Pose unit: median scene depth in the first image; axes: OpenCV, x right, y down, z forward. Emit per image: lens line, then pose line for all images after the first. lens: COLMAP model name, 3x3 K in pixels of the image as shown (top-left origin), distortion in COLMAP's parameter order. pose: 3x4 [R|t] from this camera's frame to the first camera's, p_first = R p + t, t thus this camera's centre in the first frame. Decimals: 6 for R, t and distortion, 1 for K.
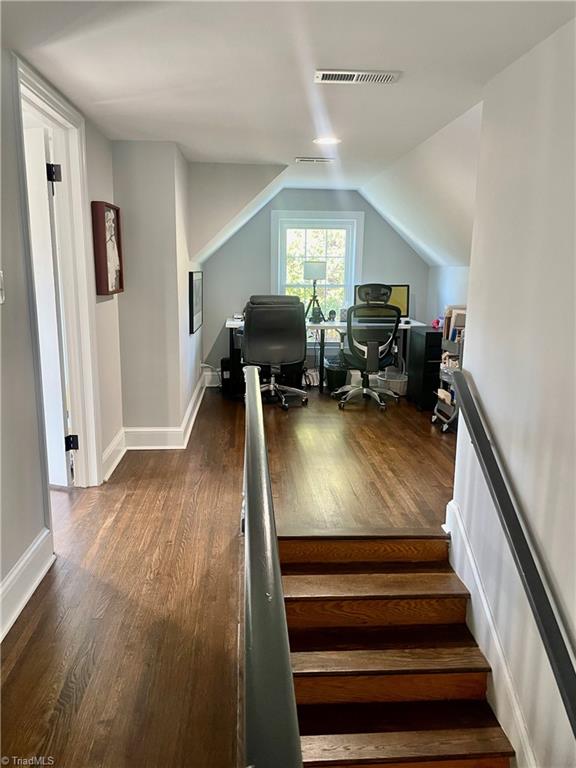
lens RADIAL K [[589.1, 0, 288.0], [0, 589.1, 384.0], [0, 0, 1]] dist [0.098229, -0.140493]
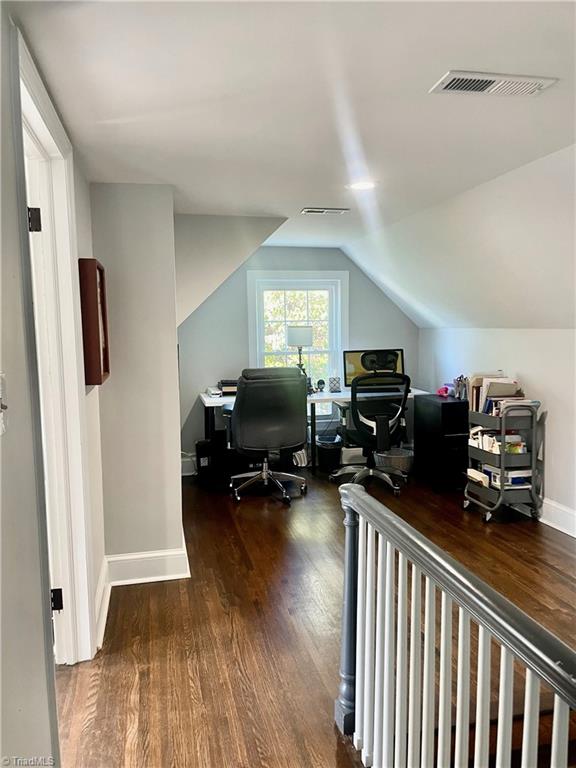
lens RADIAL K [[589.1, 0, 288.0], [0, 589.1, 384.0], [0, 0, 1]] dist [0.098229, -0.140493]
pose [[0.987721, -0.041341, 0.150660, -0.119986], [0.056009, 0.993952, -0.094458, -0.043676], [-0.145844, 0.101736, 0.984063, 0.162587]]
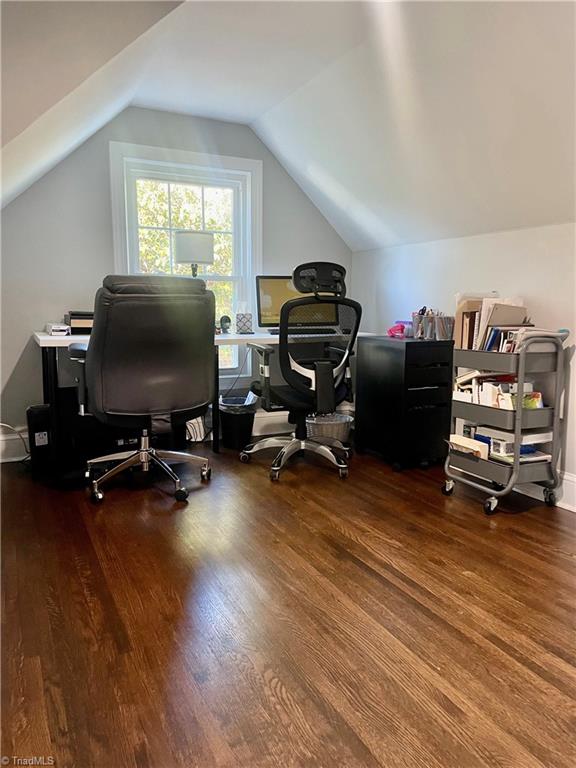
lens RADIAL K [[587.5, 0, 299.8], [0, 587.5, 382.6], [0, 0, 1]] dist [0.100358, -0.138763]
pose [[0.924437, -0.056015, 0.377199, -0.098283], [0.077425, 0.996120, -0.041827, -0.028114], [-0.373393, 0.067871, 0.925187, 0.468986]]
